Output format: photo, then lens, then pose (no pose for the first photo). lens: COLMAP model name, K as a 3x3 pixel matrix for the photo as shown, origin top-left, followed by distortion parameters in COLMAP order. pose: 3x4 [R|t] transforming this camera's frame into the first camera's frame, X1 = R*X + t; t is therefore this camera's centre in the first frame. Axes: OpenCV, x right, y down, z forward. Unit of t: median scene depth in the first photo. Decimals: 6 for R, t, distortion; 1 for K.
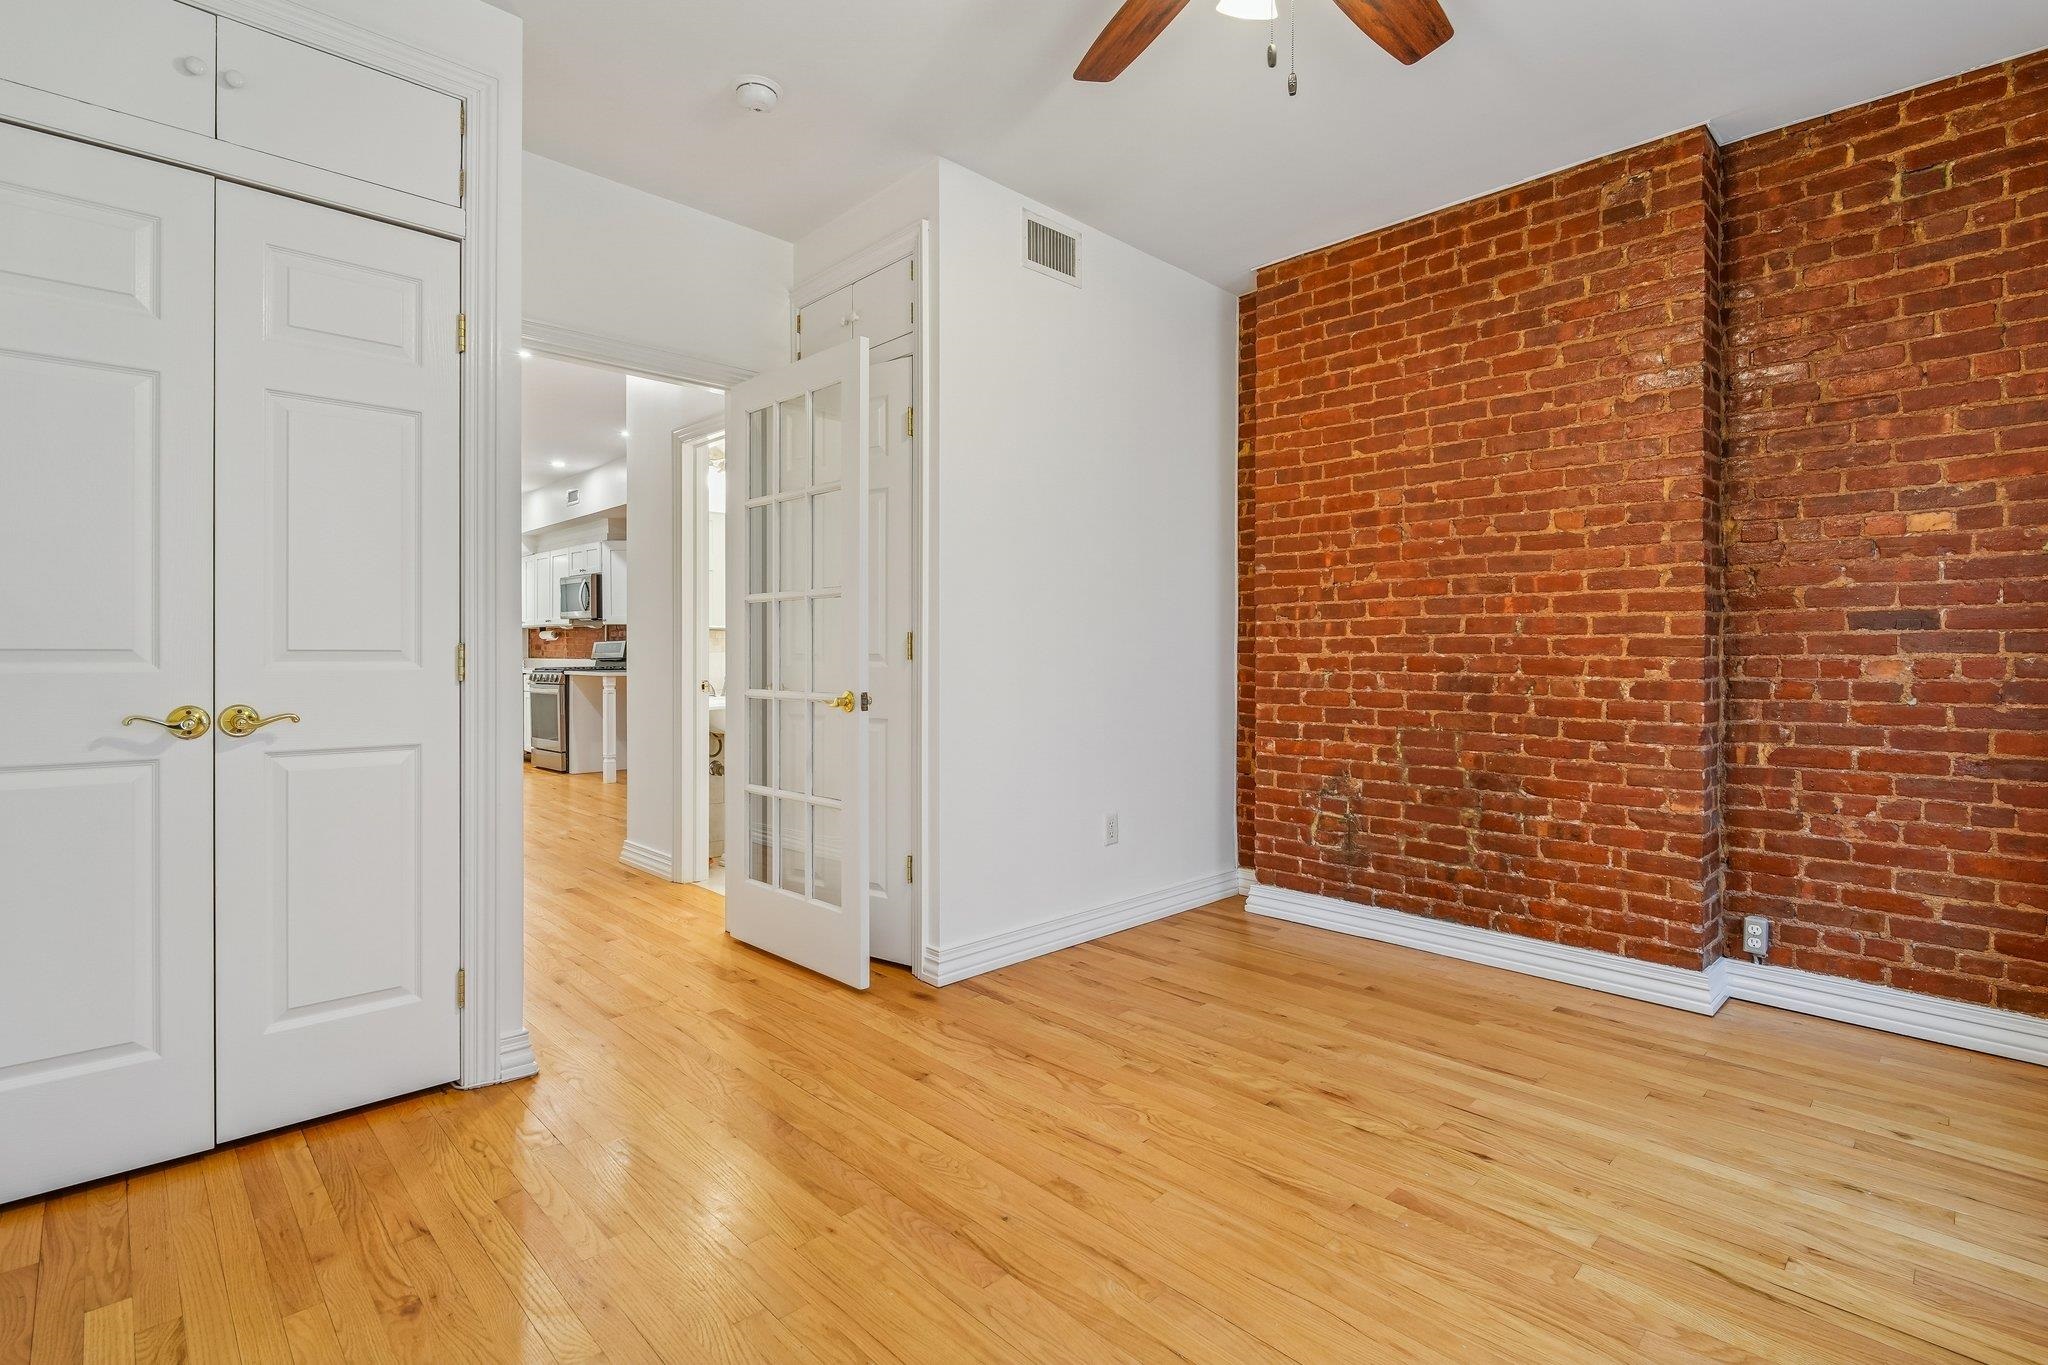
lens RADIAL K [[968.2, 0, 1024.2], [0, 968.2, 652.6], [0, 0, 1]] dist [0.003635, -0.000246]
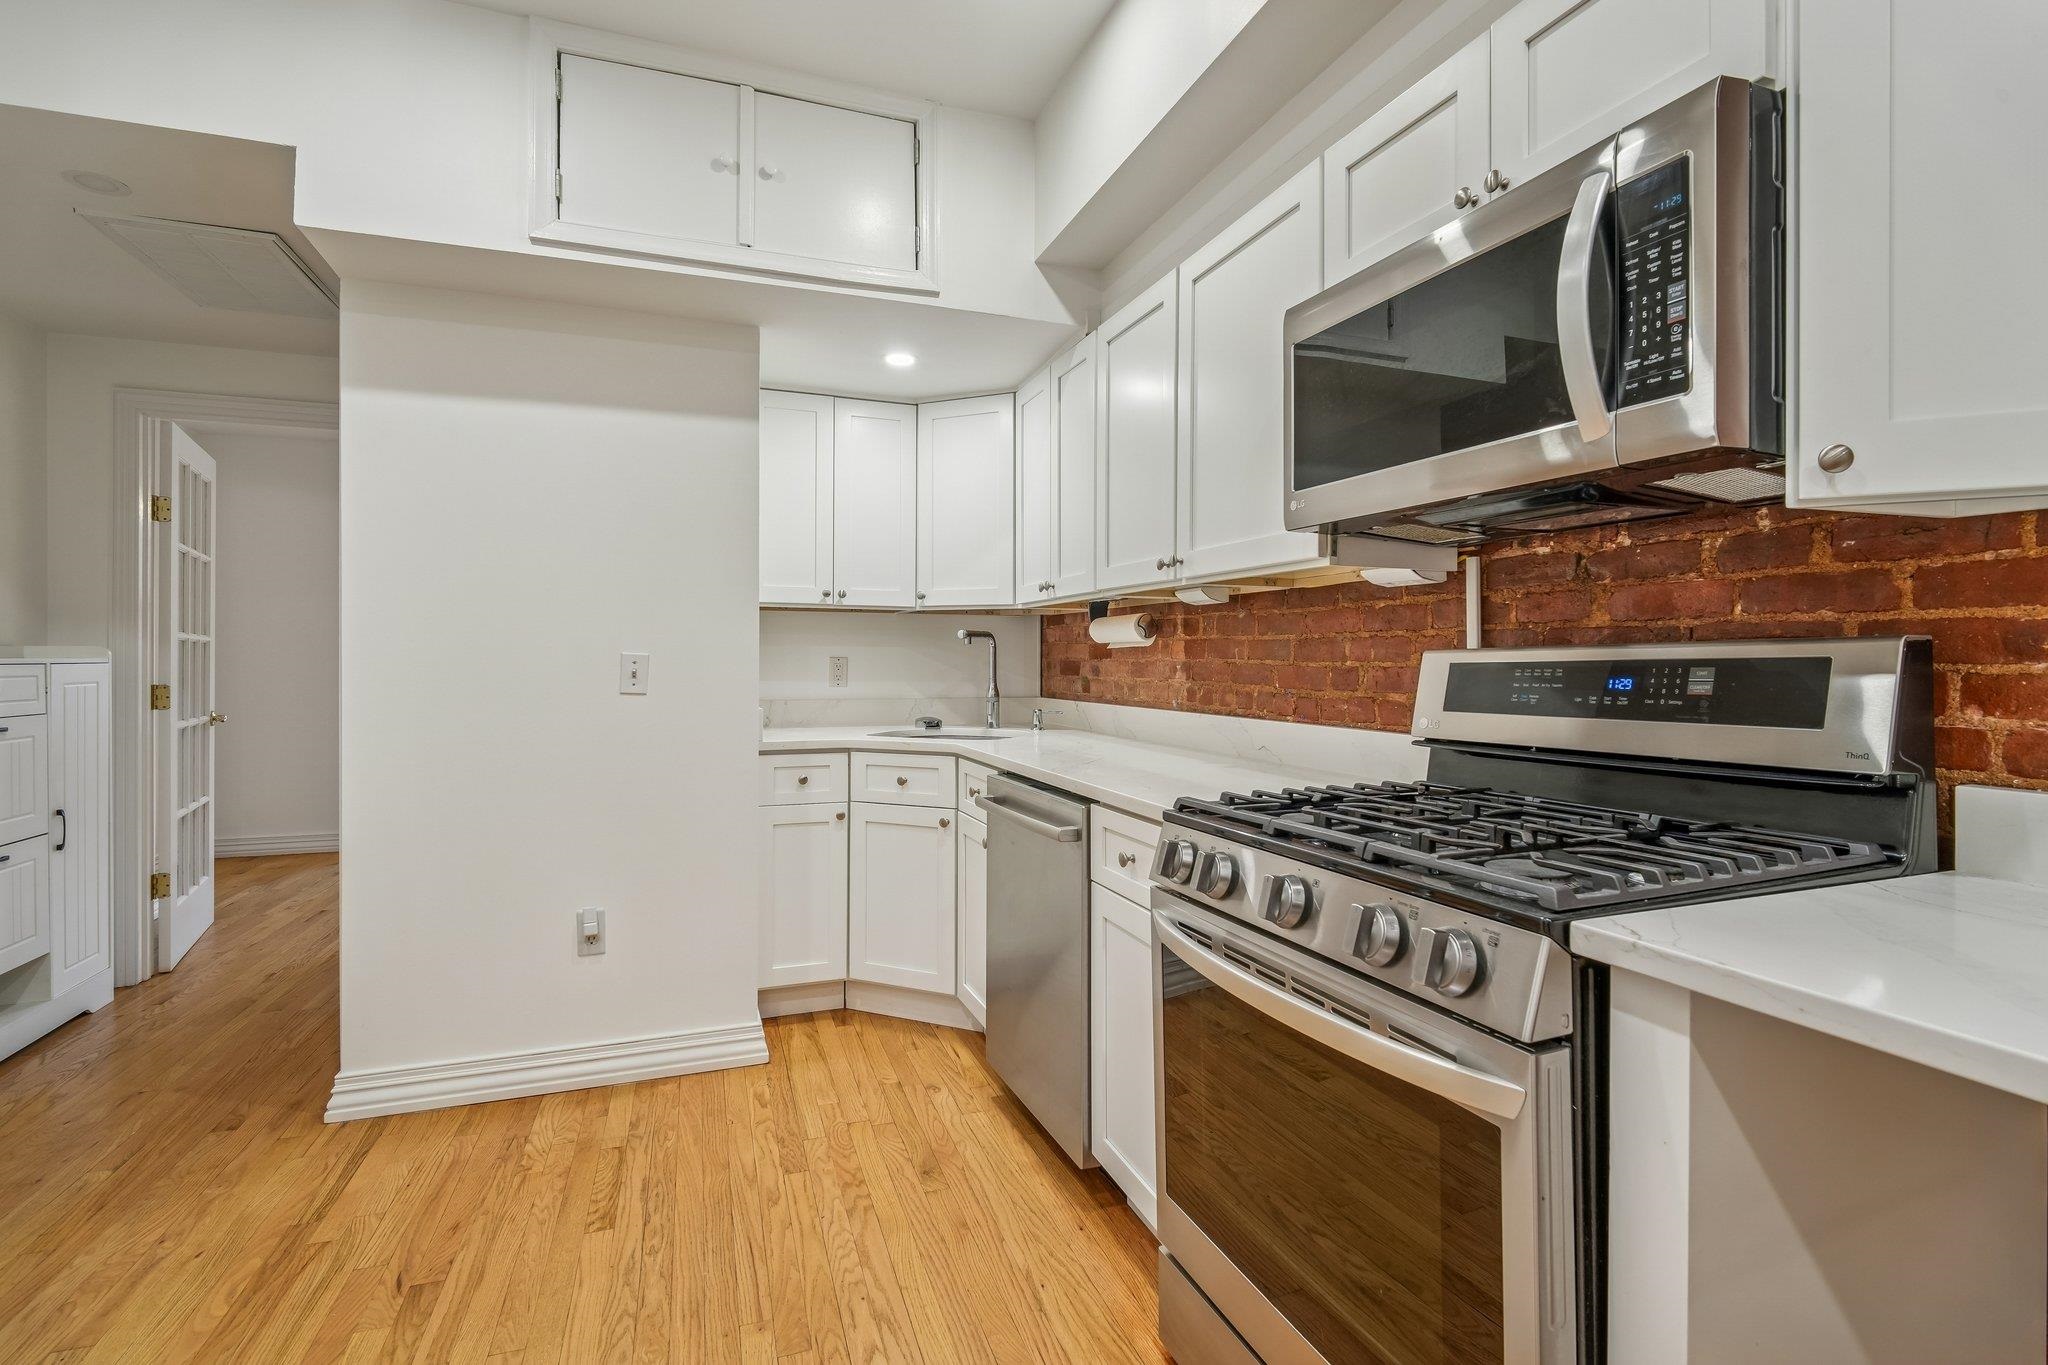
lens RADIAL K [[968.2, 0, 1024.2], [0, 968.2, 652.6], [0, 0, 1]] dist [0.003635, -0.000246]
pose [[0.915977, -0.005555, -0.401192, -0.401467], [0.003024, 0.999971, -0.006942, -0.008838], [0.401219, 0.005145, 0.915968, 0.721403]]
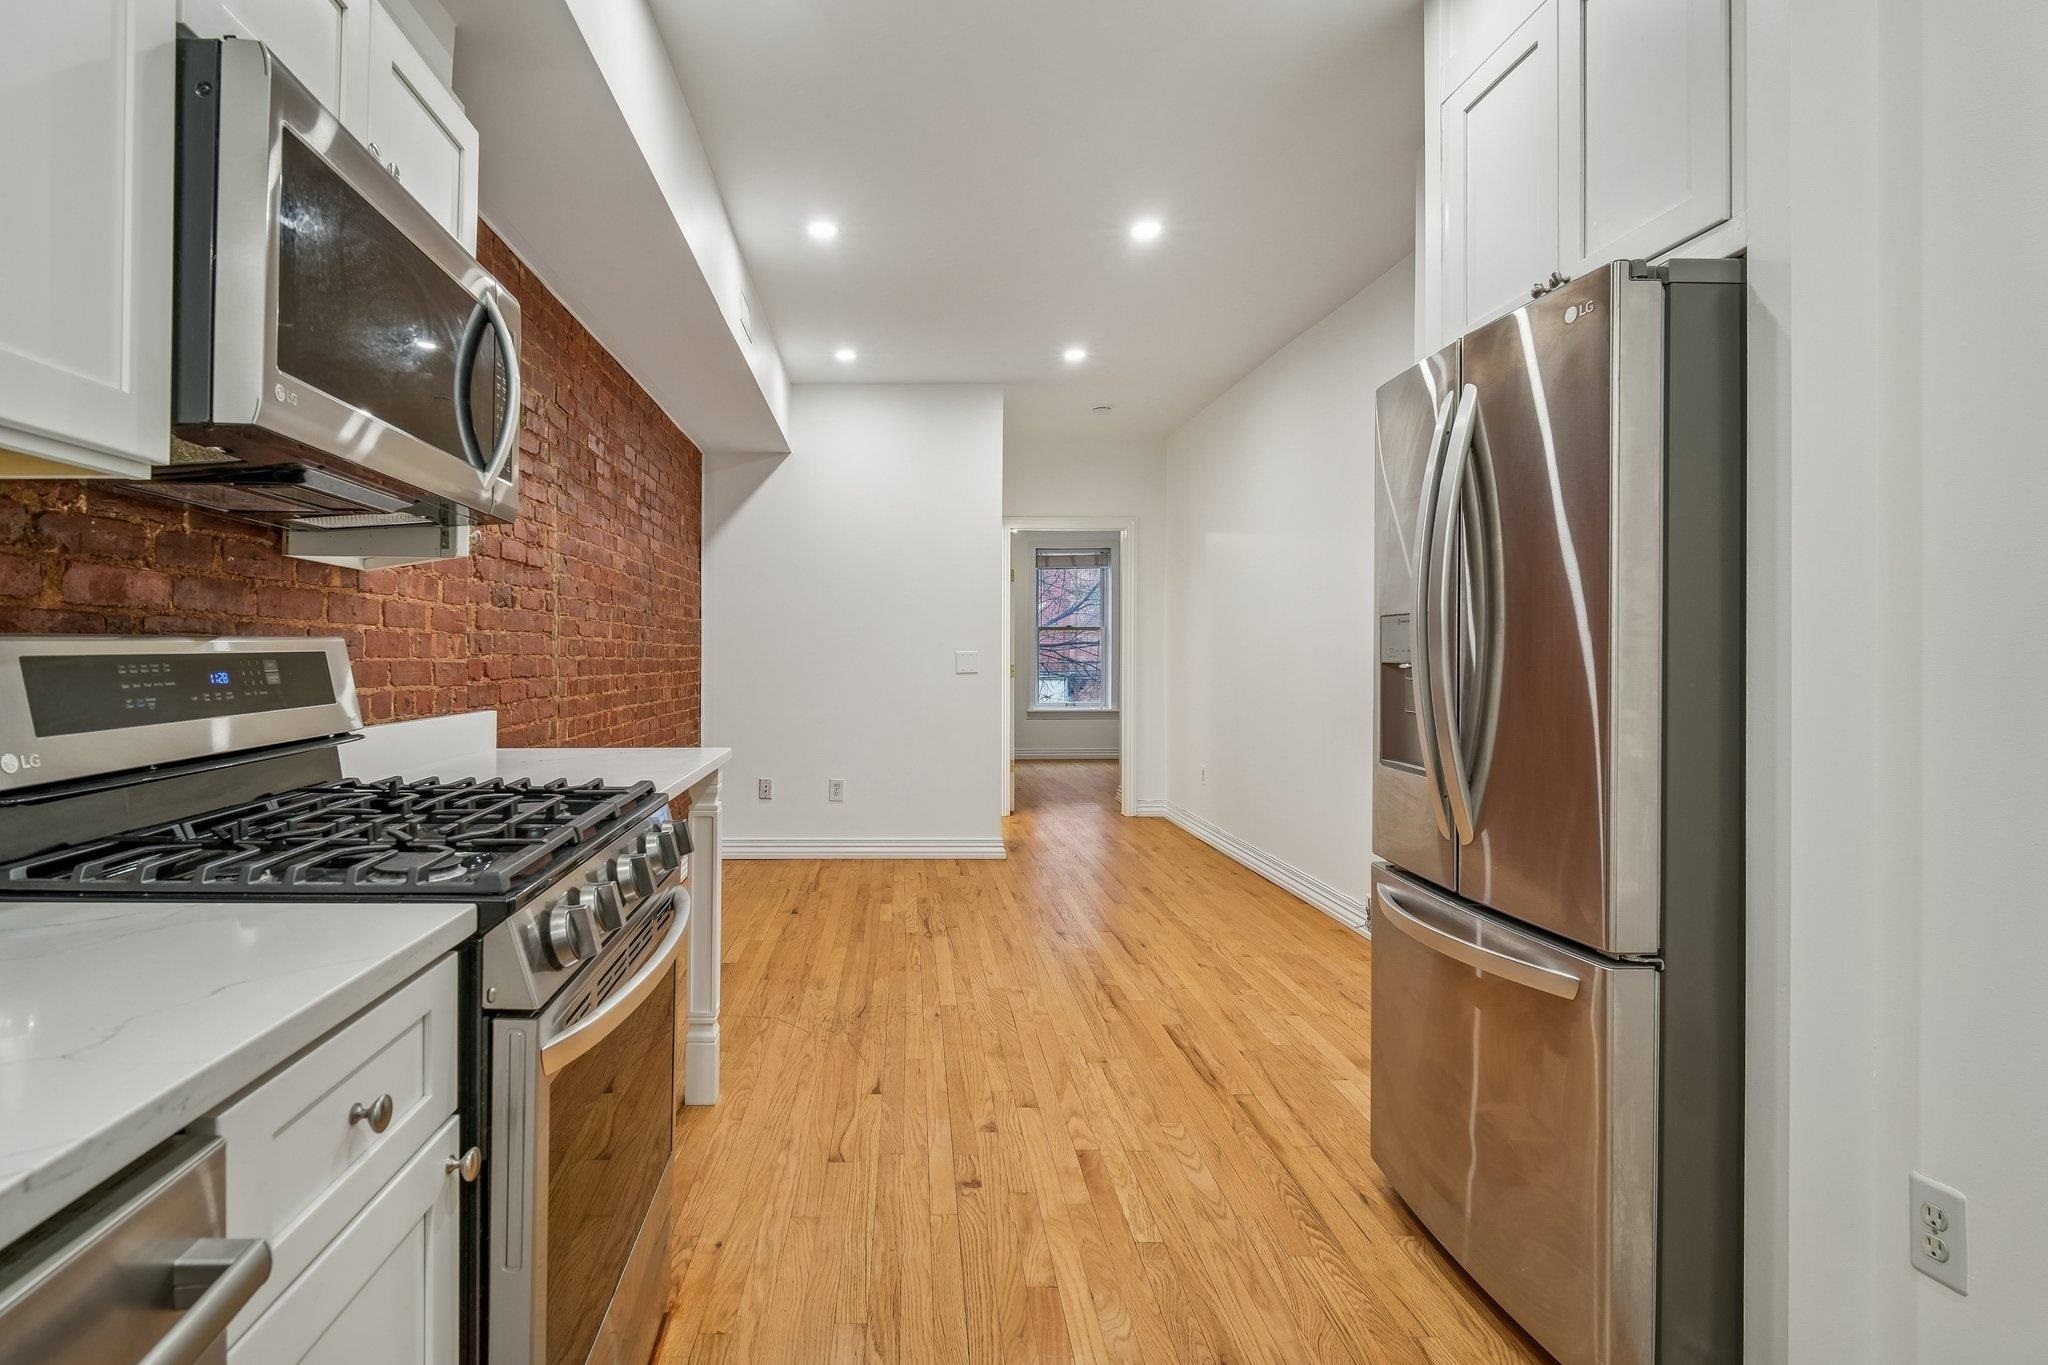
lens RADIAL K [[968.2, 0, 1024.2], [0, 968.2, 652.6], [0, 0, 1]] dist [0.003635, -0.000246]
pose [[-0.810914, -0.000698, 0.585165, -0.540705], [-0.003314, 0.999989, -0.003400, -0.008460], [-0.585156, -0.004696, -0.810907, 0.922024]]
